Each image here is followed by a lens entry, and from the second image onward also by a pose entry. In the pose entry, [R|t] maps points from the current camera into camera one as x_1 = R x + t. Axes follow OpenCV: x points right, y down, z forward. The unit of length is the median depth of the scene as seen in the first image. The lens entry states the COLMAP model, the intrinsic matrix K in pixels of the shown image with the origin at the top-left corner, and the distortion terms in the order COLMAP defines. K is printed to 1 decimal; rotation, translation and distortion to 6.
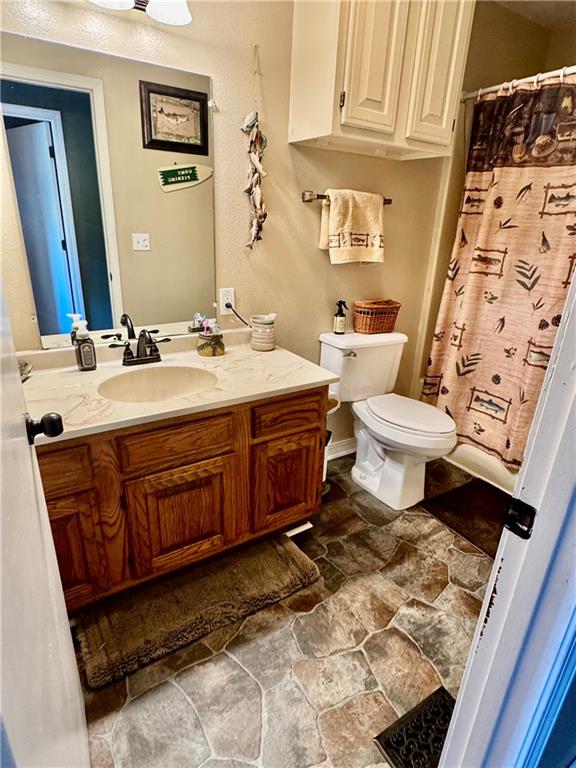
lens RADIAL K [[436.9, 0, 288.0], [0, 436.9, 384.0], [0, 0, 1]] dist [-0.003752, 0.000304]
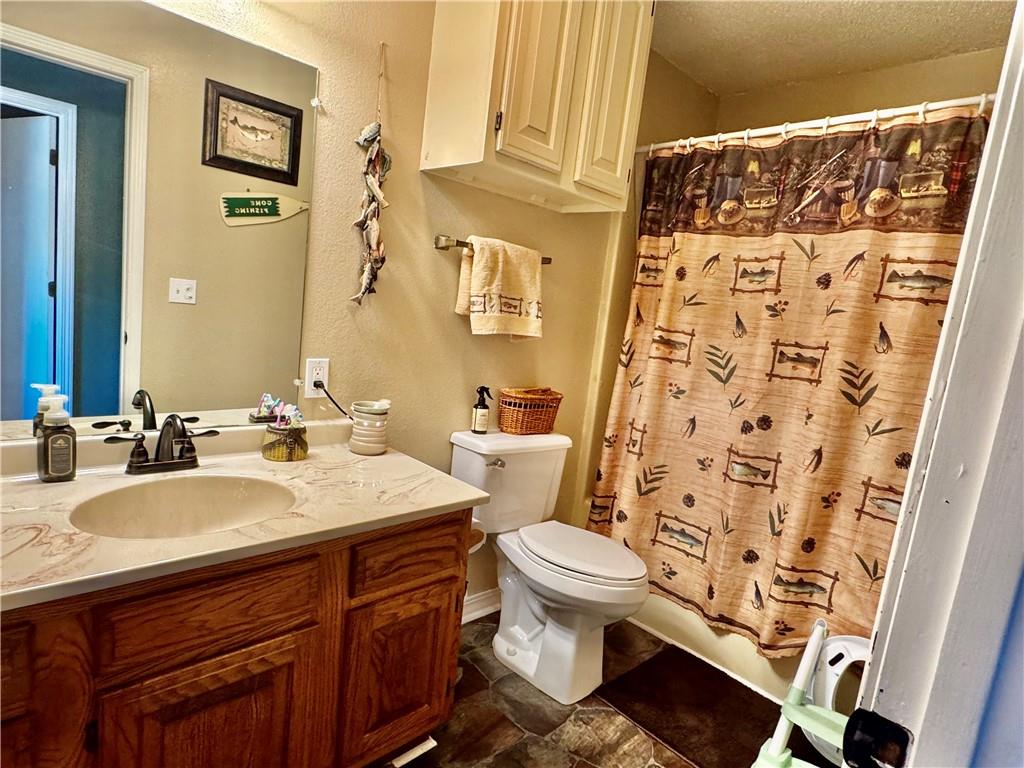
lens RADIAL K [[582.5, 0, 512.0], [0, 582.5, 384.0], [0, 0, 1]] dist [-0.003752, 0.000304]
pose [[0.976671, 0.044519, 0.210075, -0.034735], [0.000281, 0.978008, -0.208568, 0.002307], [-0.214740, 0.203761, 0.955180, 0.097866]]
